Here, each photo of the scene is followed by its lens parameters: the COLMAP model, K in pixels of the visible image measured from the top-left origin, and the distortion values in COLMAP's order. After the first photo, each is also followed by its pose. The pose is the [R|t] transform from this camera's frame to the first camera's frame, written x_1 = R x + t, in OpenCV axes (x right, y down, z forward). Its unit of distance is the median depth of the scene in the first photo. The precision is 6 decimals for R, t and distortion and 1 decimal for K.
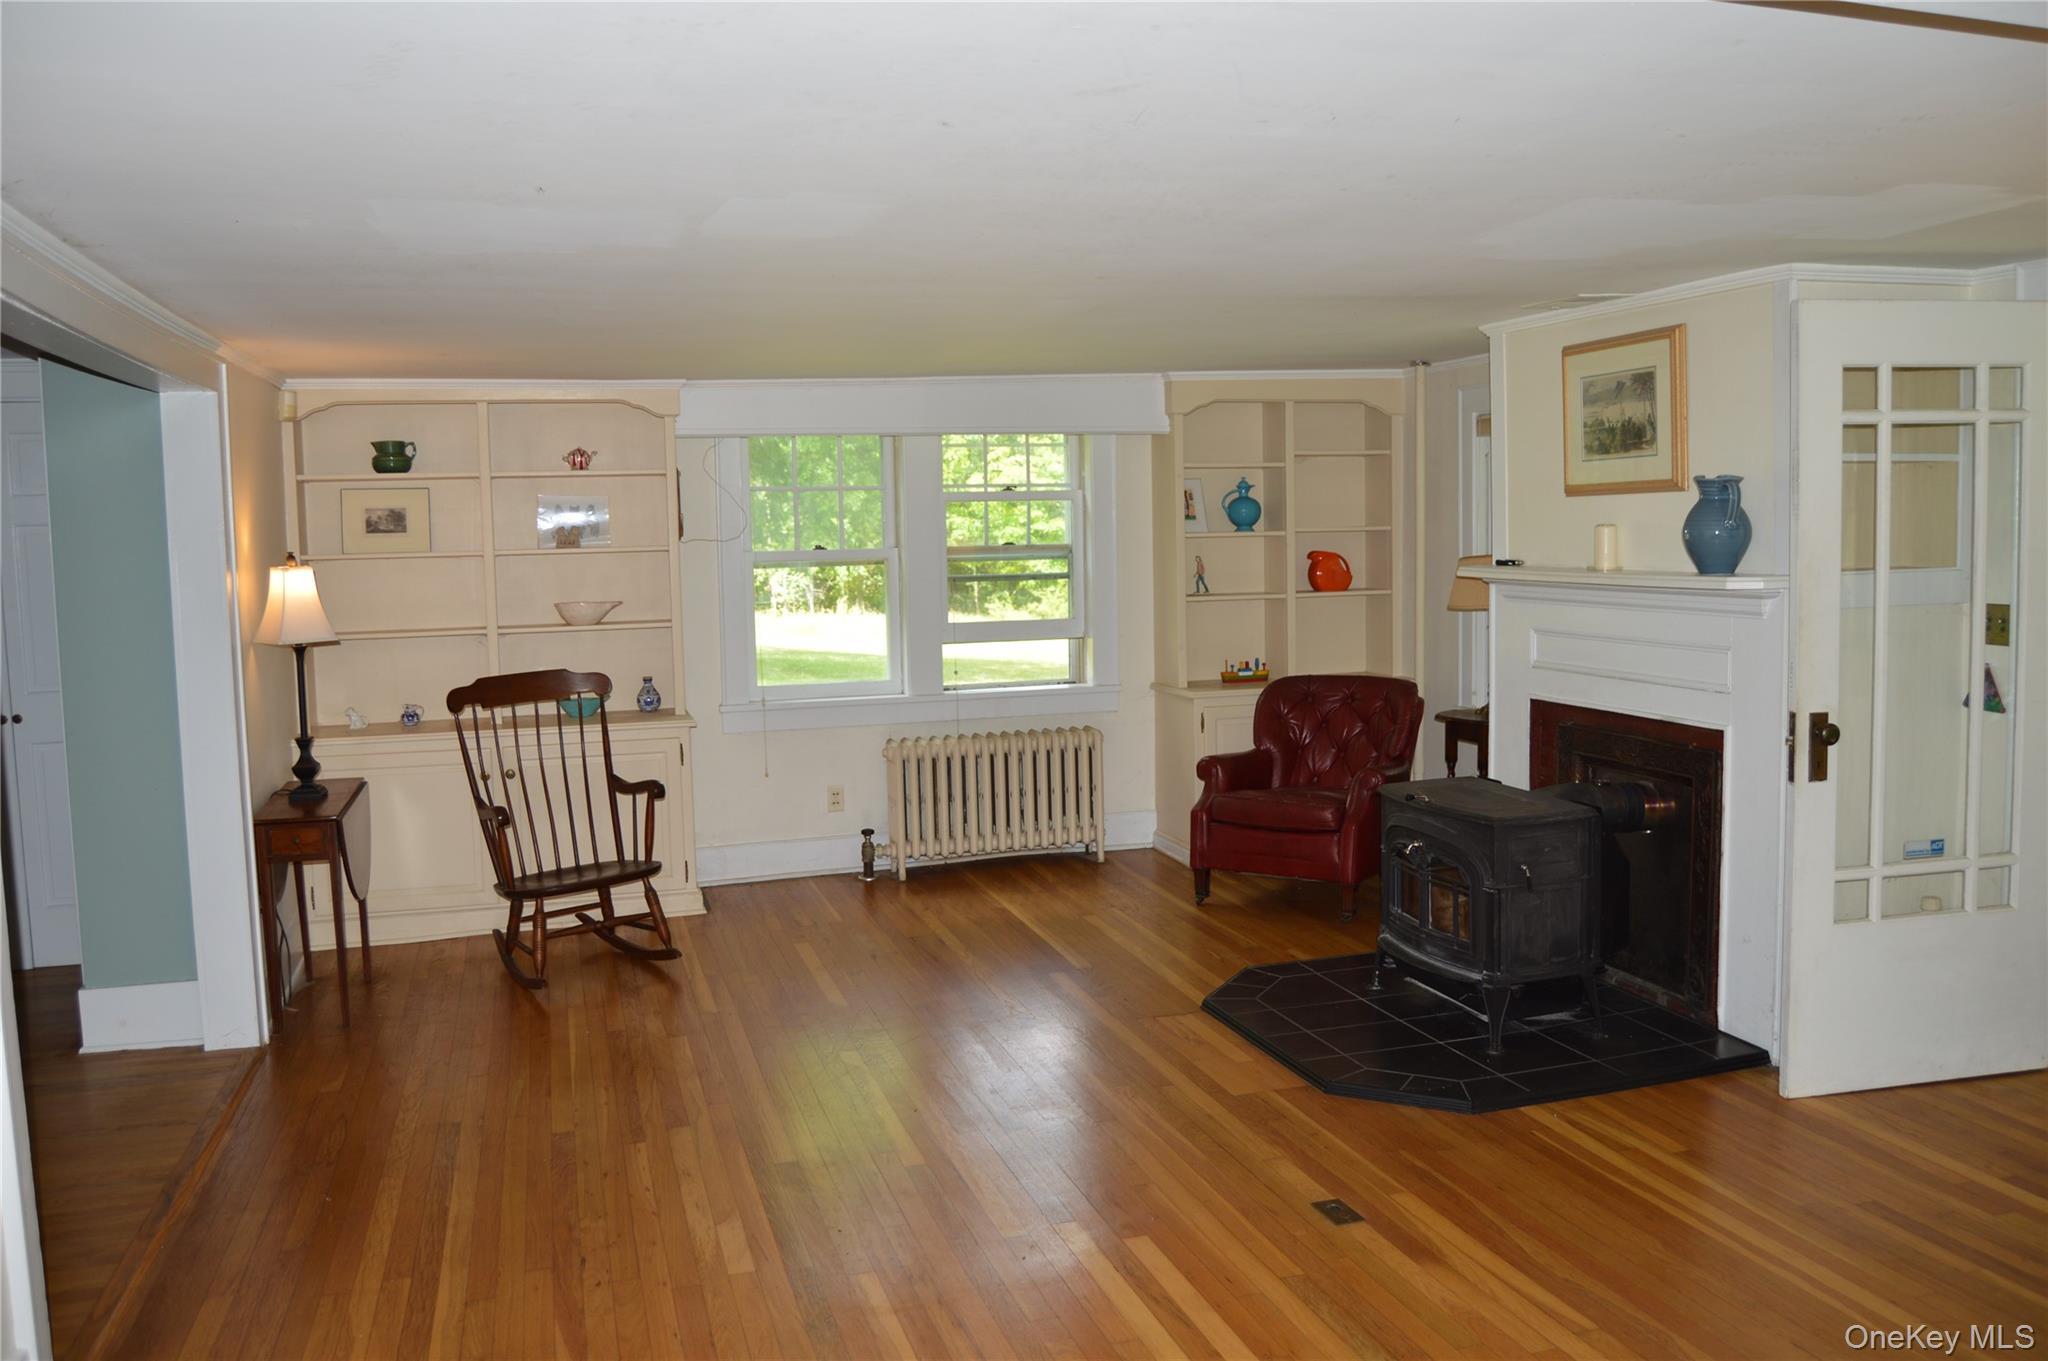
lens RADIAL K [[1644.4, 0, 1022.7], [0, 1644.4, 672.5], [0, 0, 1]] dist [-0.064593, 0.009702]
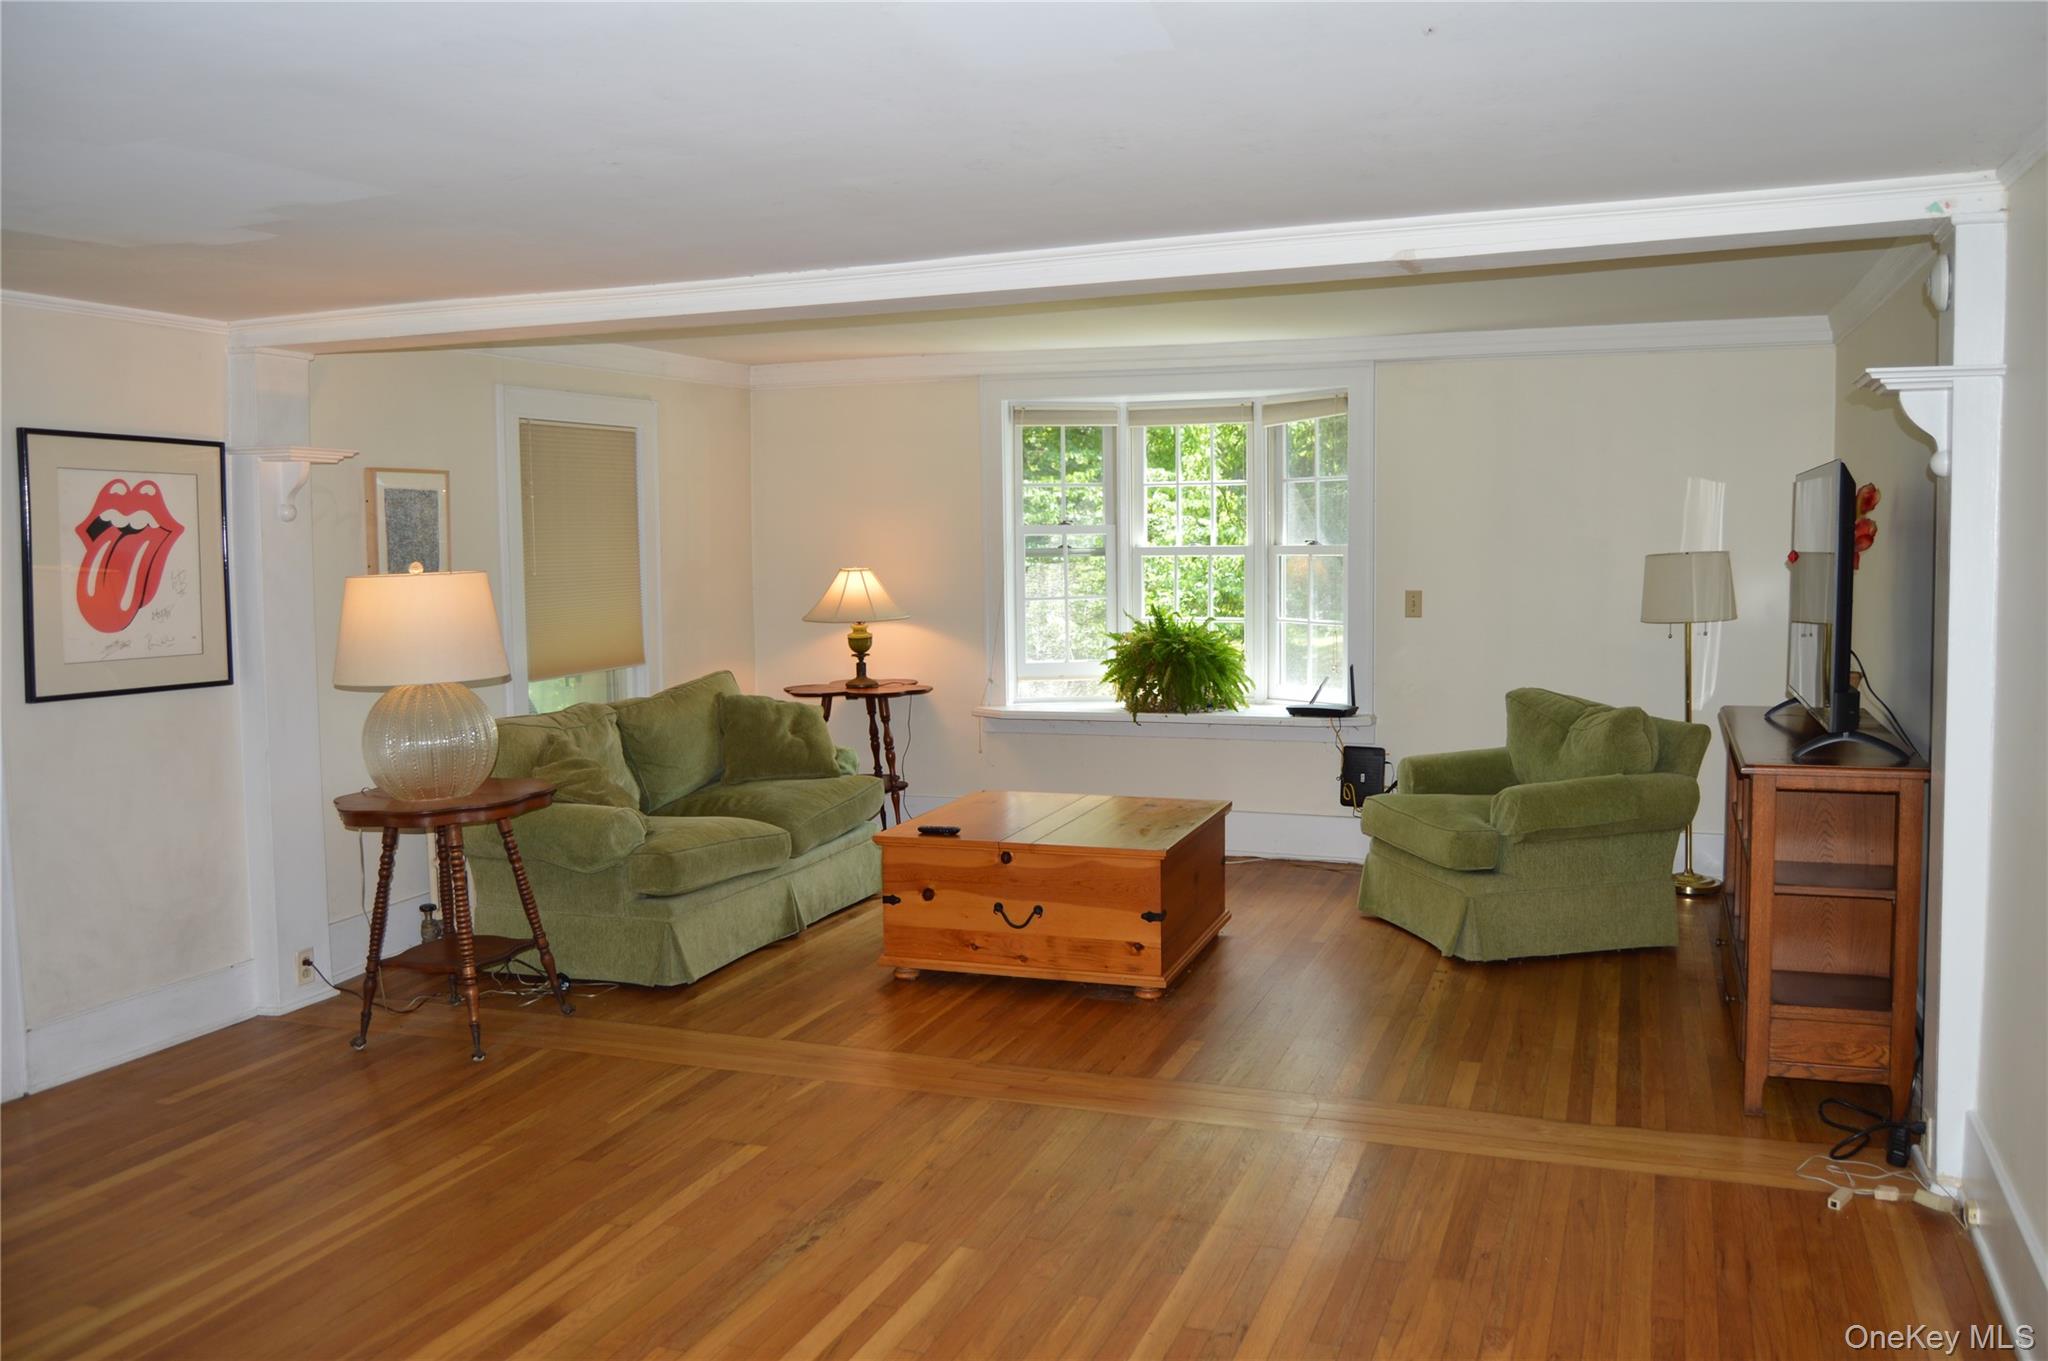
lens RADIAL K [[1644.4, 0, 1024.5], [0, 1644.4, 675.9], [0, 0, 1]] dist [-0.064593, 0.009702]
pose [[-0.798774, -0.018211, 0.601356, -0.470811], [0.080622, 0.987287, 0.136987, -0.096455], [-0.596205, 0.157904, -0.787150, 1.367383]]
